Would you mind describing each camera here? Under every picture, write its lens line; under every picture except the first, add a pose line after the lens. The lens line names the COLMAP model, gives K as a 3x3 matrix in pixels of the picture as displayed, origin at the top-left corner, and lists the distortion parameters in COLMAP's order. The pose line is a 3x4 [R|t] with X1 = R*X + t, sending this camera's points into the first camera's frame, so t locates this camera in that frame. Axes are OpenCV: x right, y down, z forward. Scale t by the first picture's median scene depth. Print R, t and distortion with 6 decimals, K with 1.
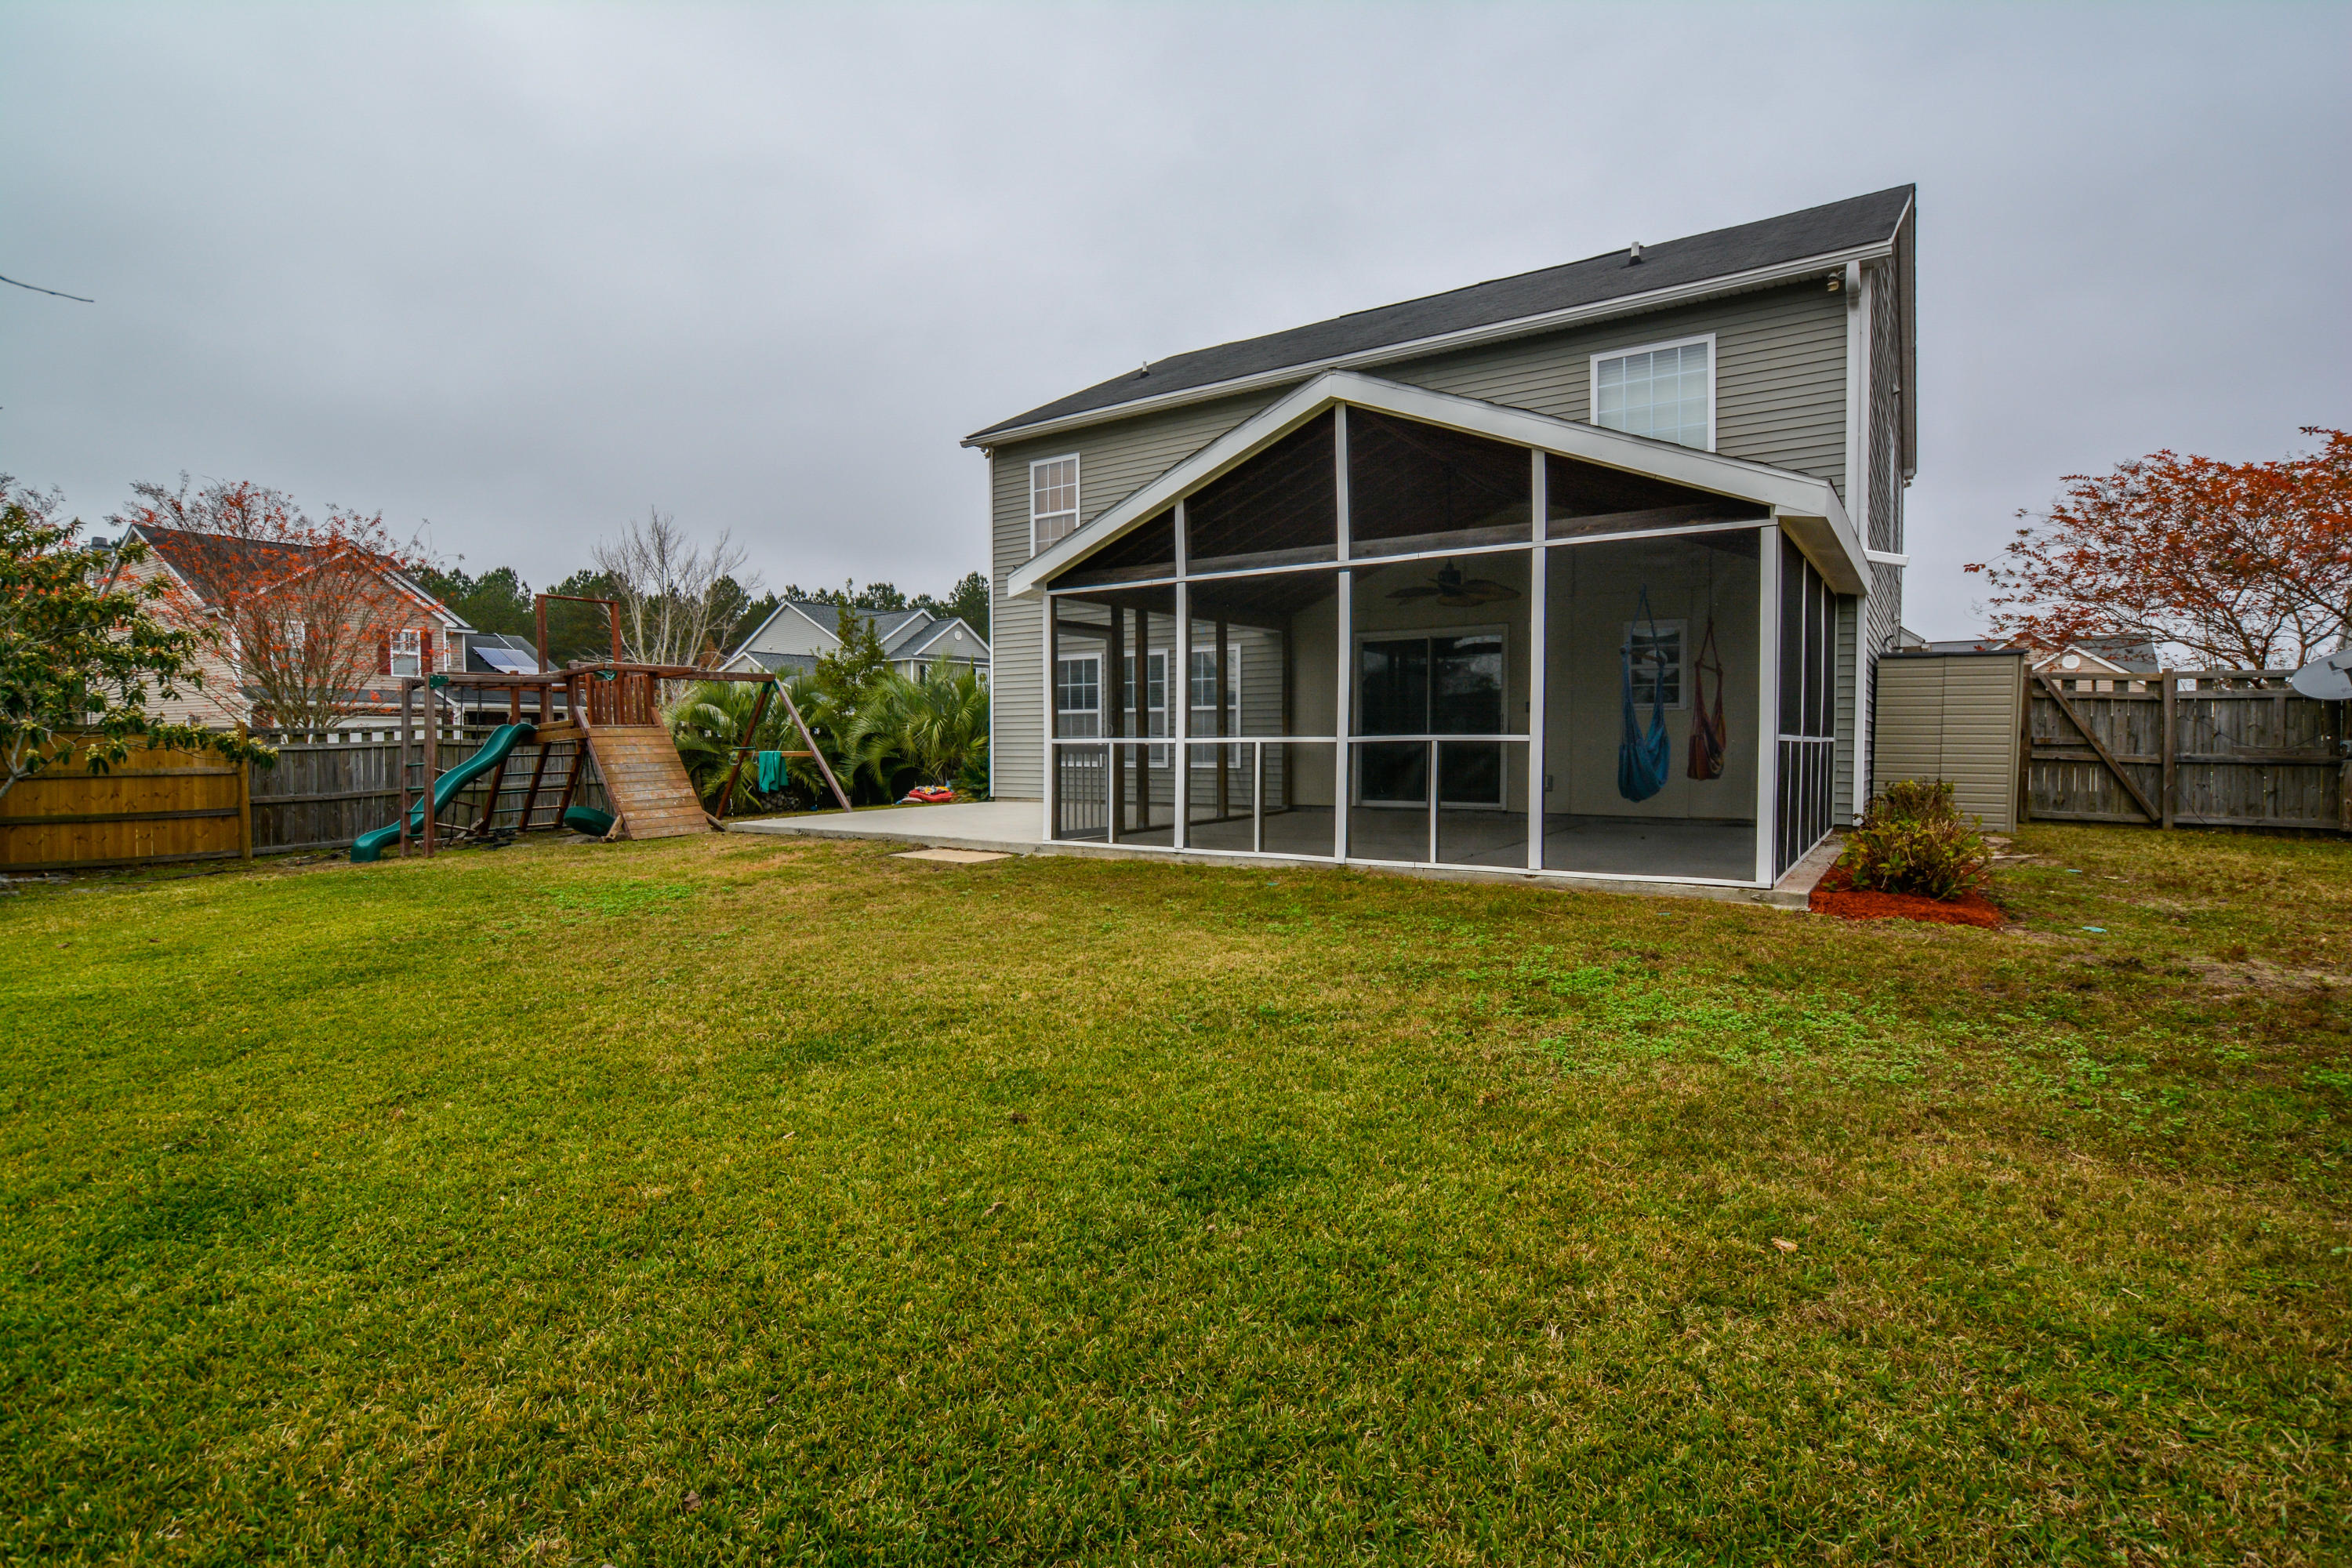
lens RADIAL K [[1117.8, 0, 1158.2], [0, 1117.8, 792.3], [0, 0, 1]] dist [-0.077690, 0.038284]
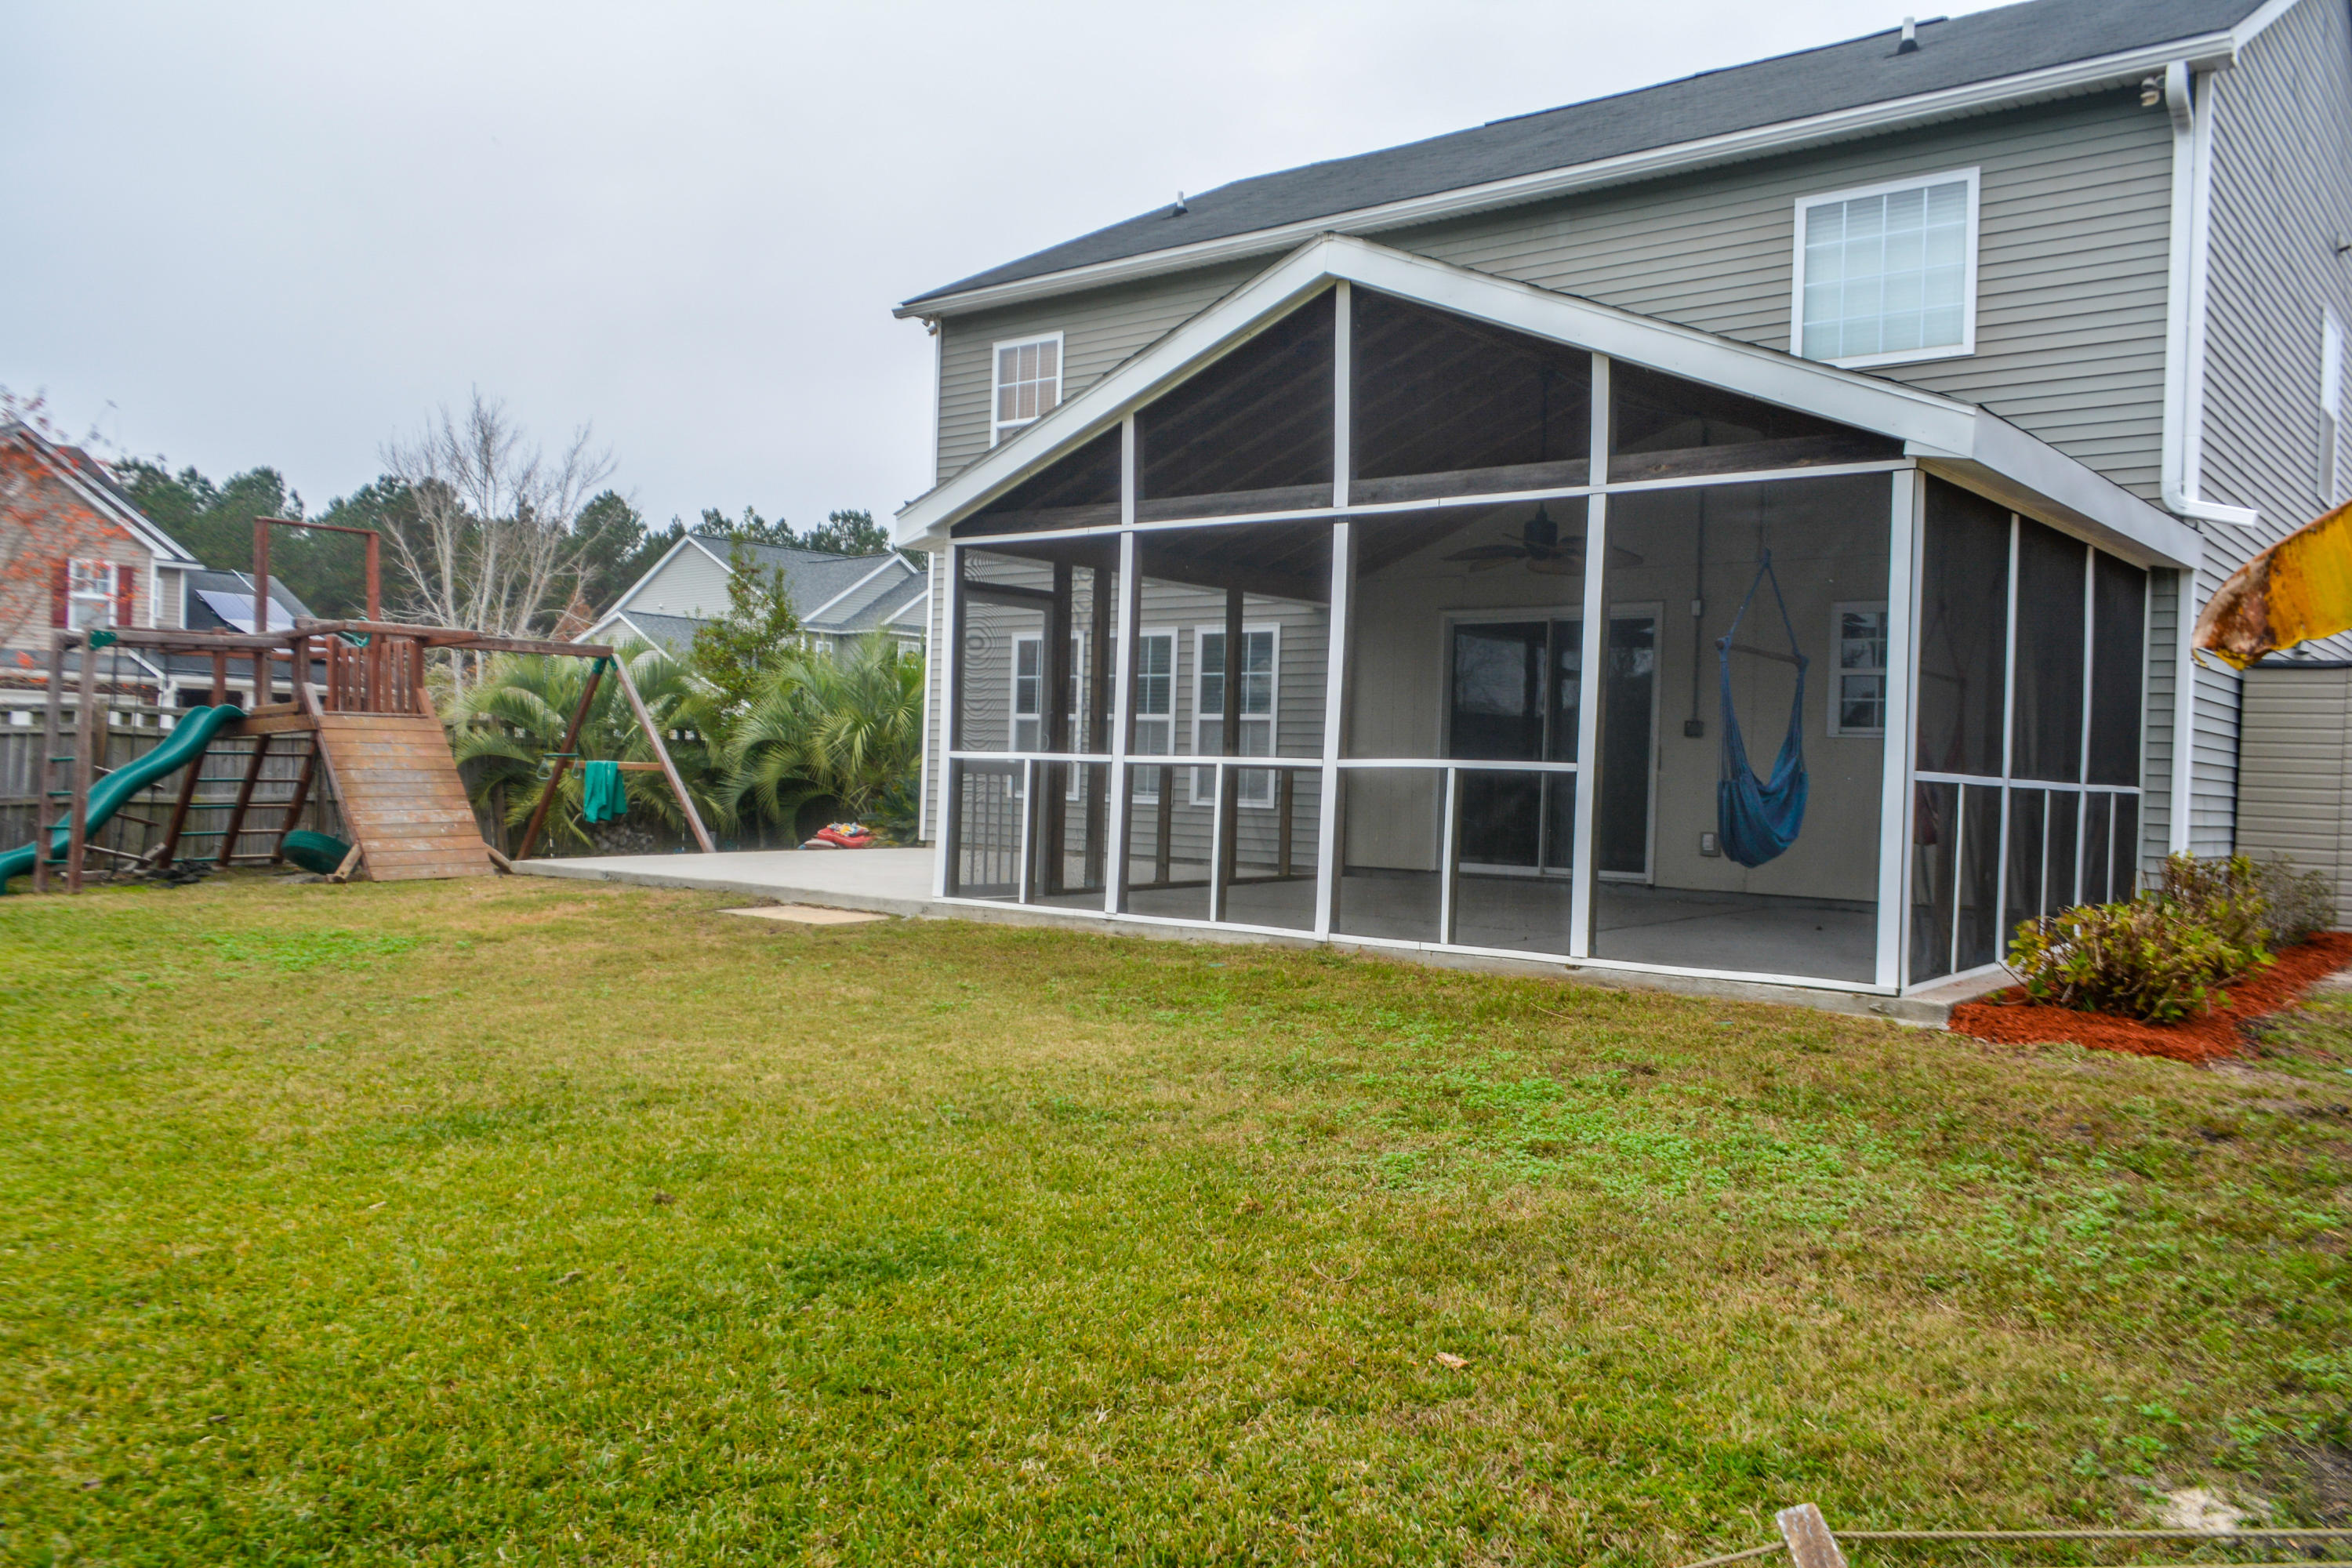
lens RADIAL K [[1806.1, 0, 1170.5], [0, 1806.1, 791.3], [0, 0, 1]] dist [-0.010664, -0.003139]
pose [[0.996903, 0.034472, -0.070685, 0.103092], [-0.037024, 0.998697, -0.035110, 0.009543], [0.069383, 0.037618, 0.996881, -0.092193]]
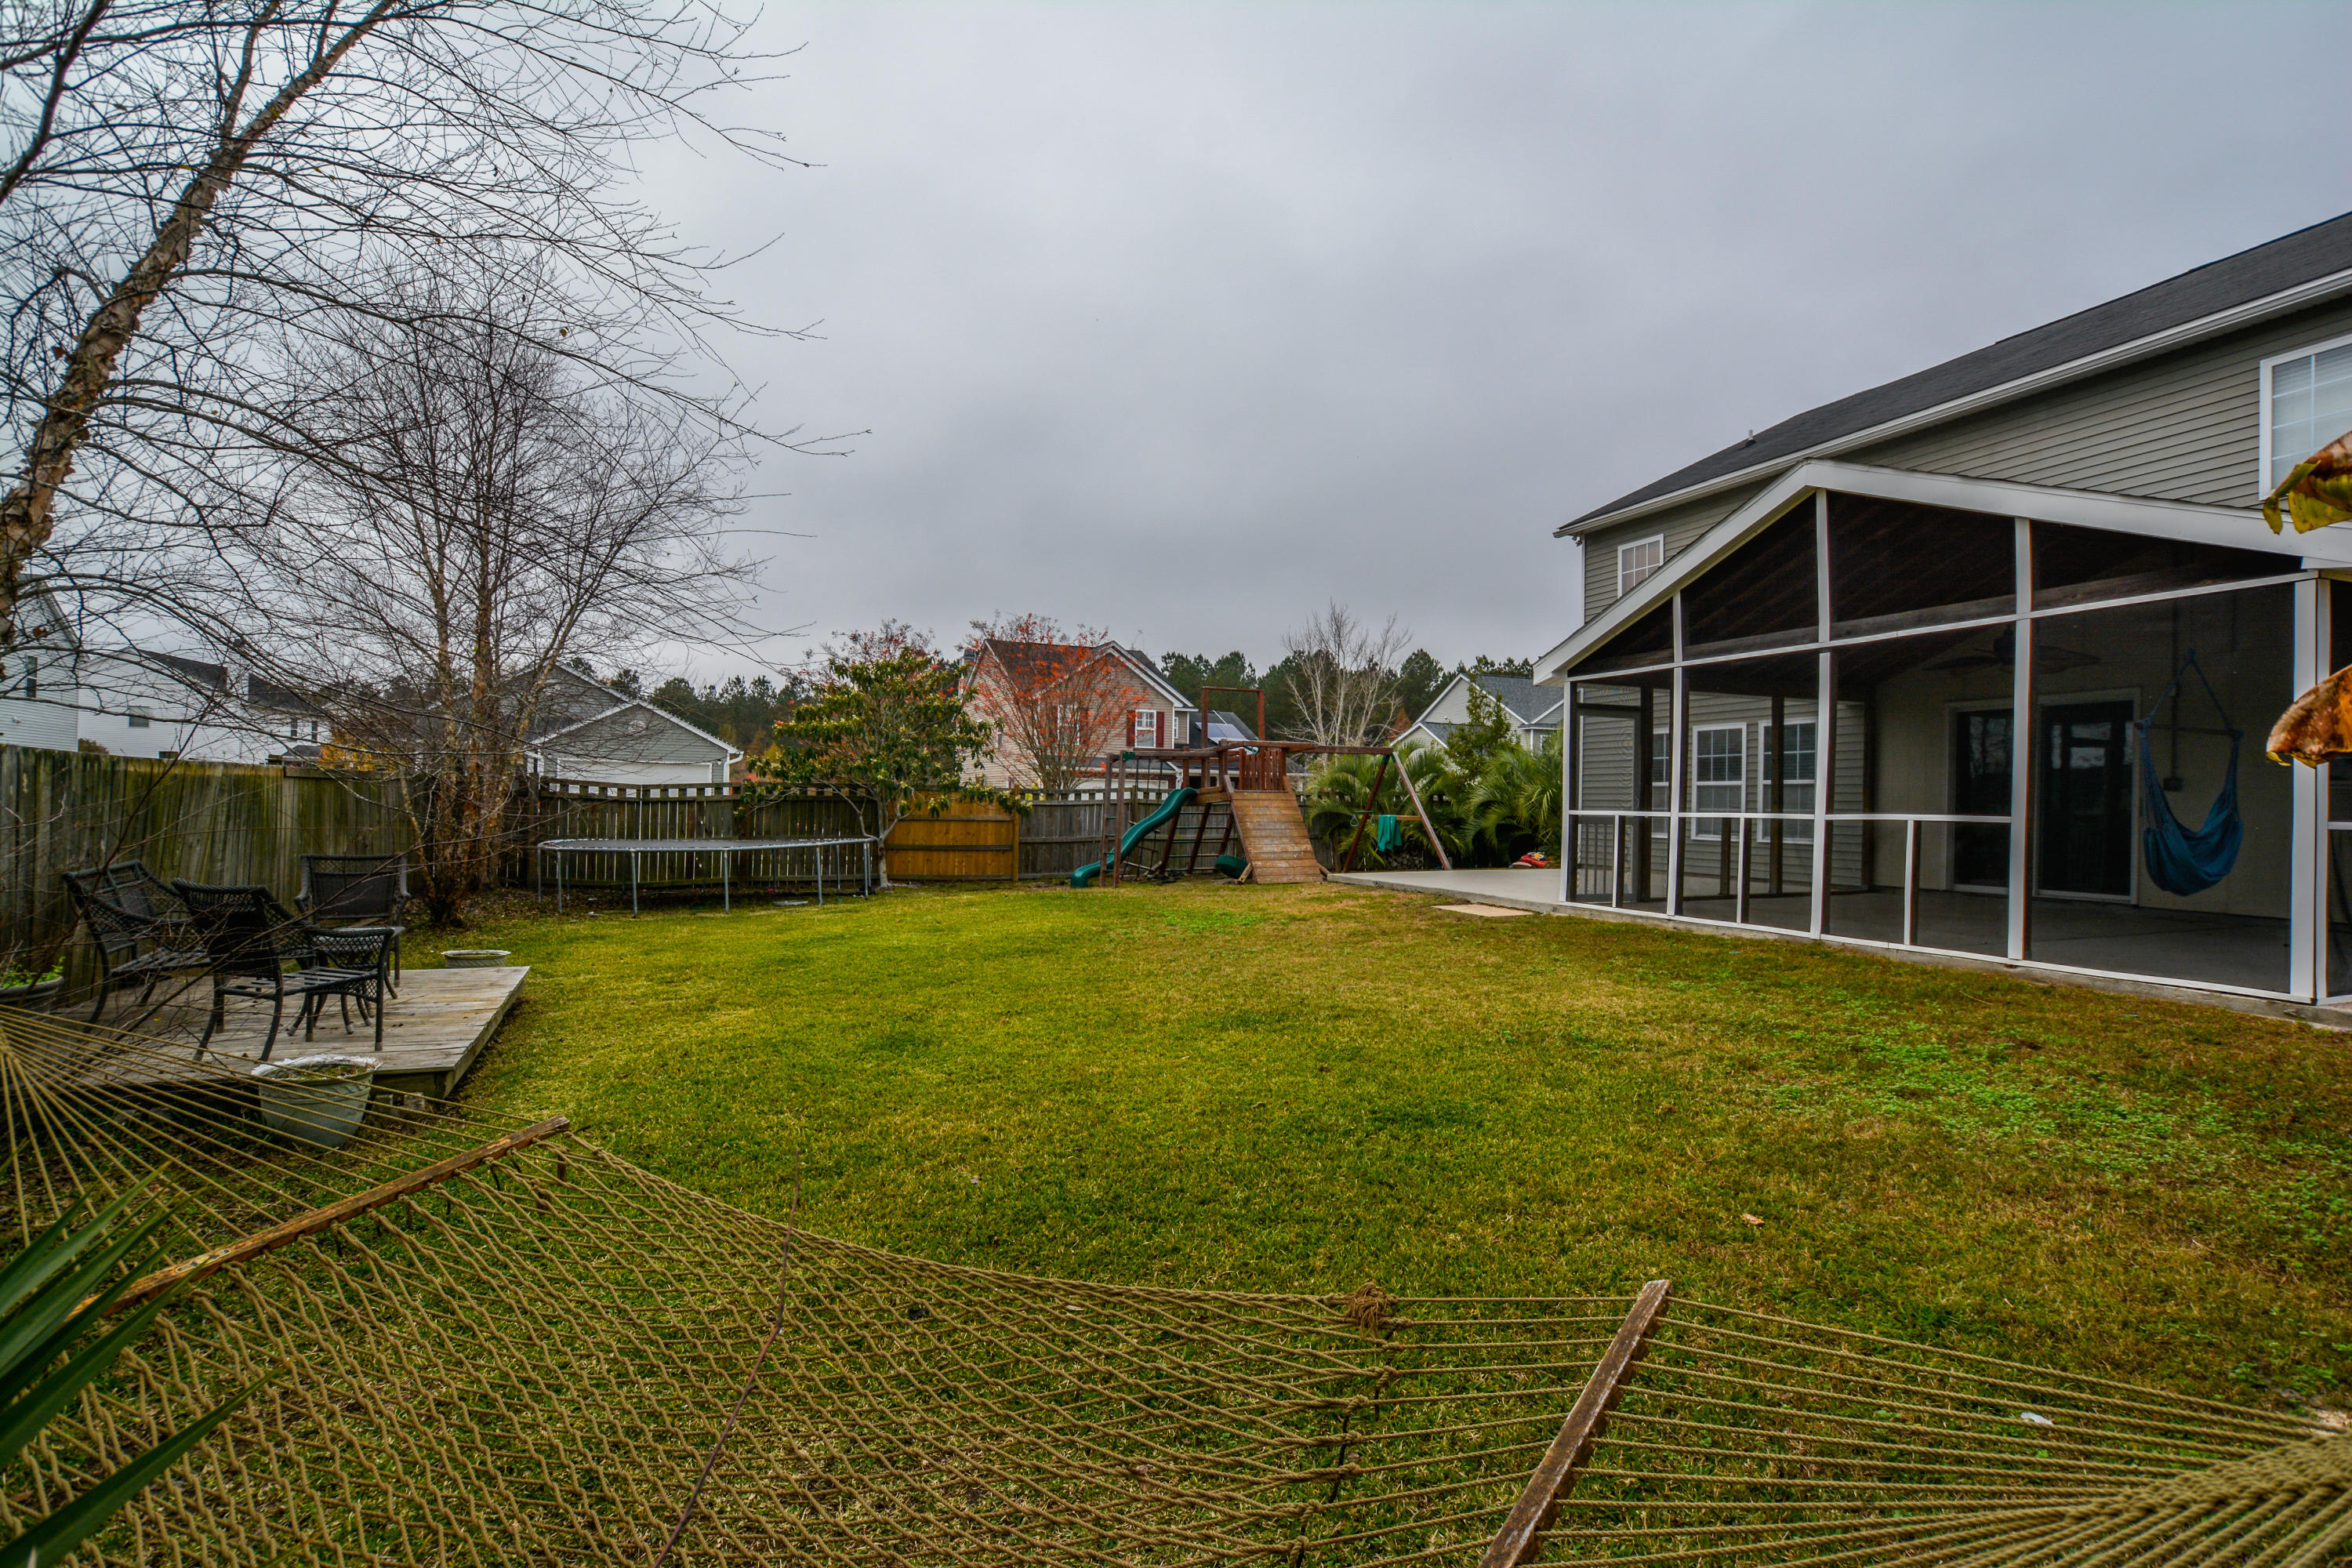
lens RADIAL K [[1117.6, 0, 1178.3], [0, 1117.6, 794.2], [0, 0, 1]] dist [-0.074850, 0.039079]
pose [[0.828487, 0.014064, -0.559831, 0.168318], [-0.046160, 0.997998, -0.043240, 0.001440], [0.558102, 0.061665, 0.827478, -0.107421]]
